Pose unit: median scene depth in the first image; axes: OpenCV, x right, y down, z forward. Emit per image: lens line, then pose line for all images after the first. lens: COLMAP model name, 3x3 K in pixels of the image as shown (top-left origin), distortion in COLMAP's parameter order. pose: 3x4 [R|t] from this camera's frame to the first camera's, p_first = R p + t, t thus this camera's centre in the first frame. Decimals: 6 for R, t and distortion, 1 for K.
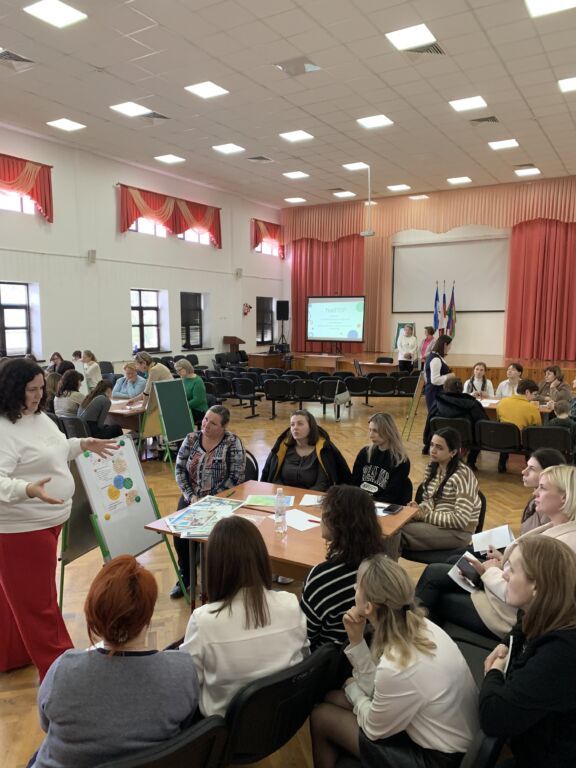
lens RADIAL K [[595.1, 0, 287.2], [0, 595.1, 406.5], [0, 0, 1]] dist [0.002903, -0.013179]
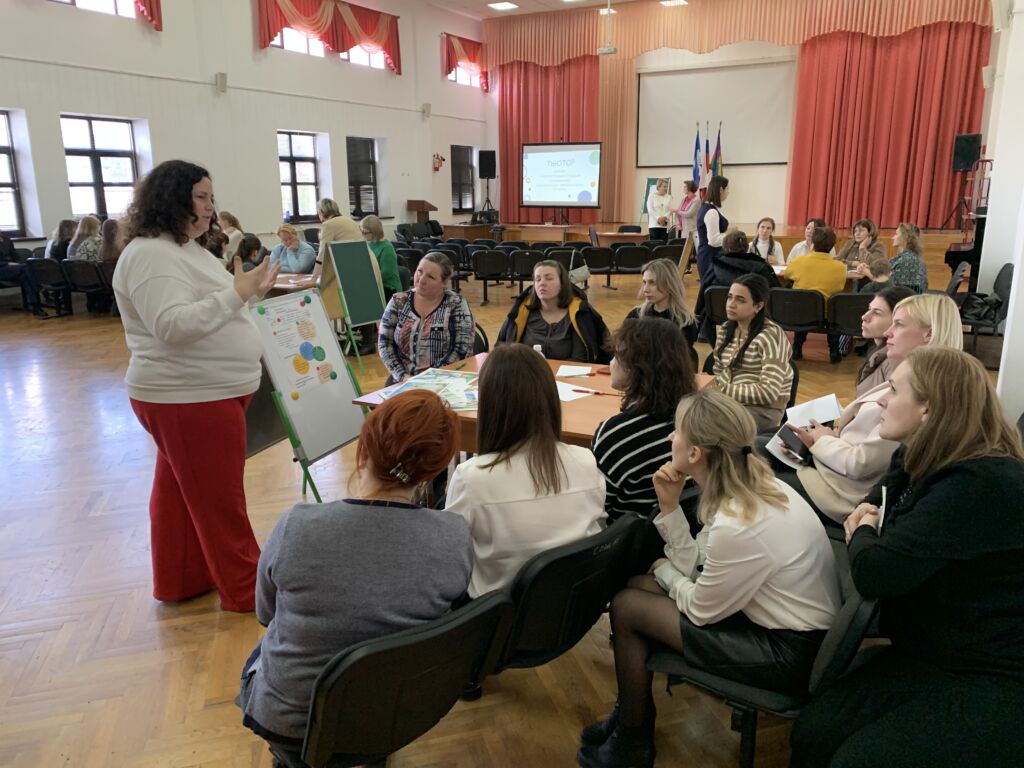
lens RADIAL K [[795.7, 0, 526.1], [0, 795.7, 384.8], [0, 0, 1]] dist [0.010218, -0.008702]
pose [[0.998905, -0.017068, 0.043568, -0.028803], [0.012612, 0.994851, 0.100560, 0.036773], [-0.045060, -0.099900, 0.993977, 0.006644]]
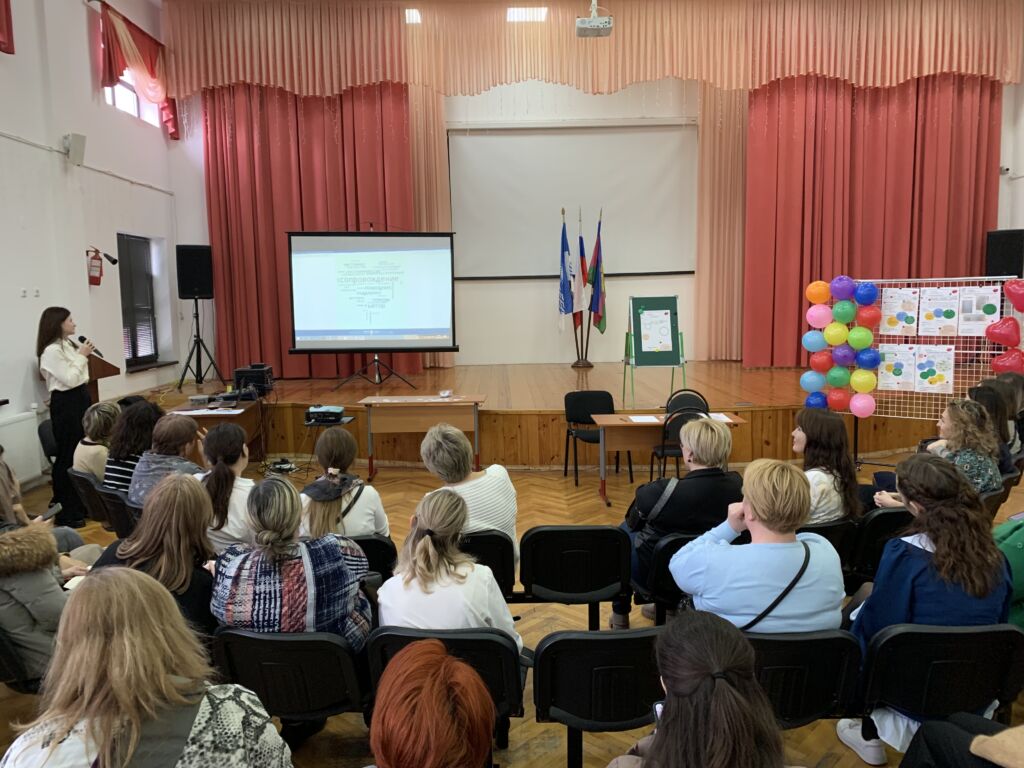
lens RADIAL K [[817.5, 0, 512.0], [0, 817.5, 384.0], [0, 0, 1]] dist [0.041928, -0.002173]
pose [[0.856727, -0.066665, 0.511444, -0.405300], [0.087422, 0.996033, -0.016613, -0.253216], [-0.508308, 0.058945, 0.859156, 1.775840]]
